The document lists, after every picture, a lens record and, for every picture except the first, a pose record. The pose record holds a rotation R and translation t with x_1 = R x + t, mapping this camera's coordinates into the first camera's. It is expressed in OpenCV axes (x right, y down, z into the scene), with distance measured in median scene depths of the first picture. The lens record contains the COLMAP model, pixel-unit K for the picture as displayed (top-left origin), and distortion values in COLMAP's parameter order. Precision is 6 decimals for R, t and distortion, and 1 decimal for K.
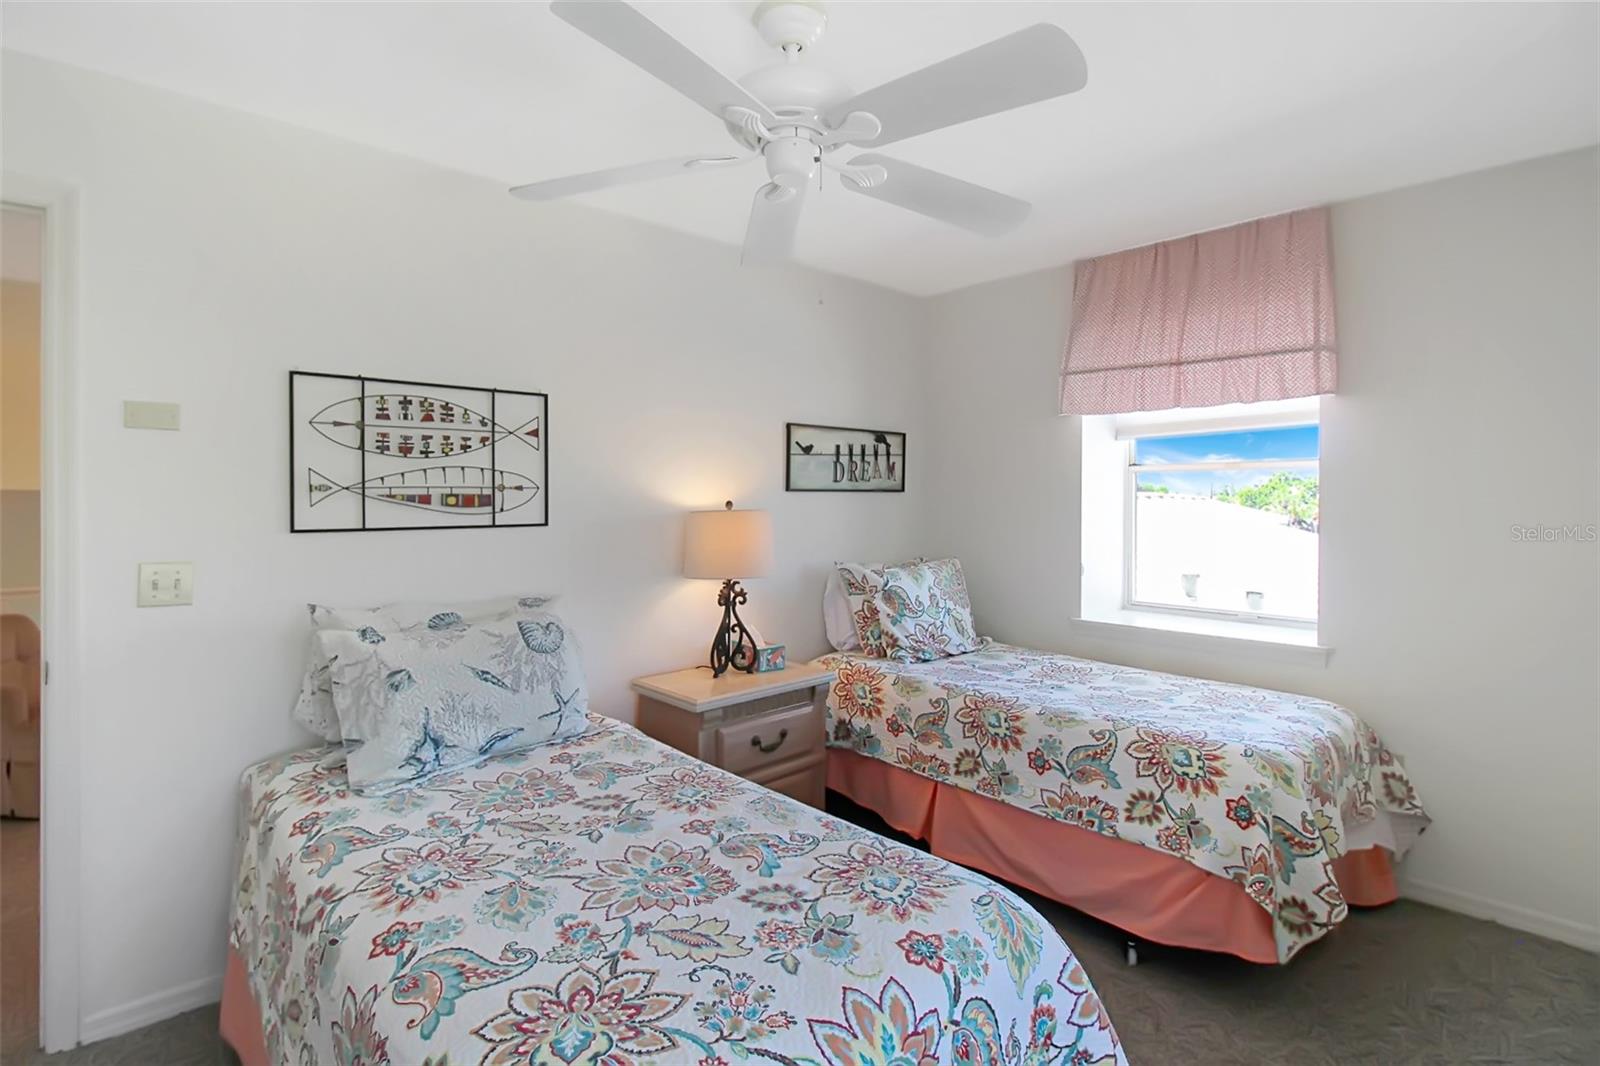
lens RADIAL K [[779.2, 0, 743.1], [0, 779.2, 502.7], [0, 0, 1]] dist [0.002010, -0.012851]
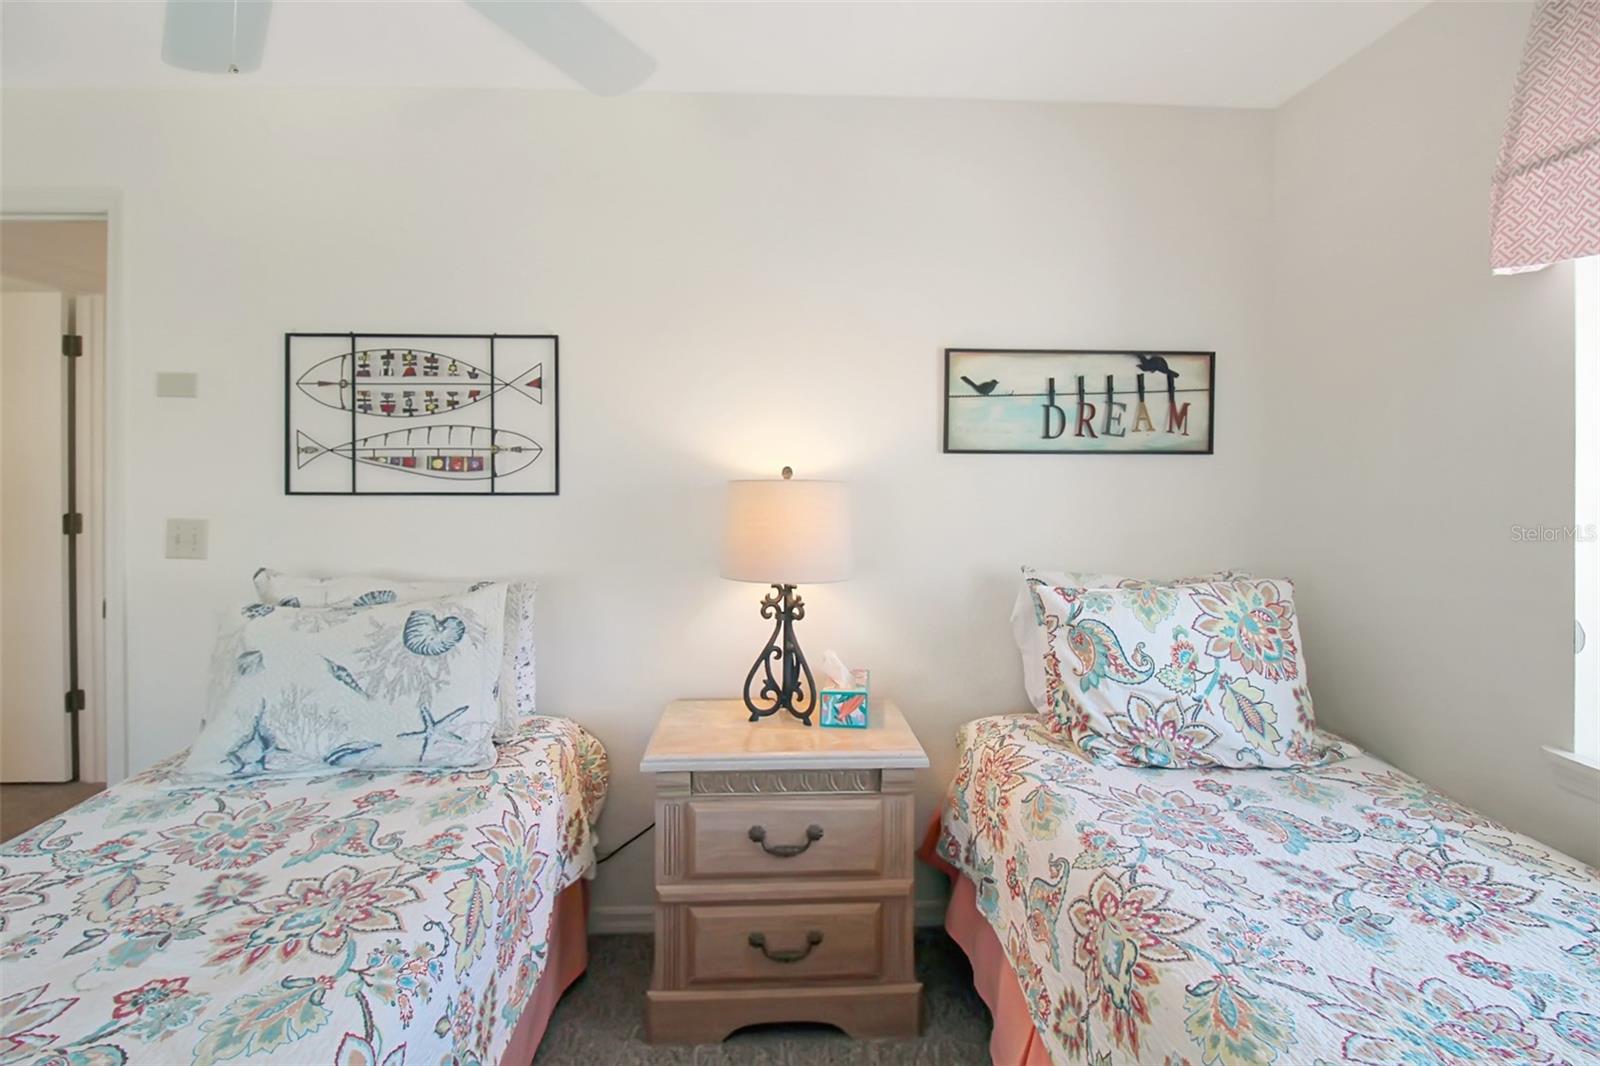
lens RADIAL K [[743.5, 0, 824.1], [0, 743.5, 466.6], [0, 0, 1]] dist [-0.002293, -0.004710]
pose [[0.784442, 0.005178, -0.620181, 0.477920], [-0.008873, 0.999957, -0.002874, -0.000847], [0.620139, 0.007758, 0.784454, 0.585163]]
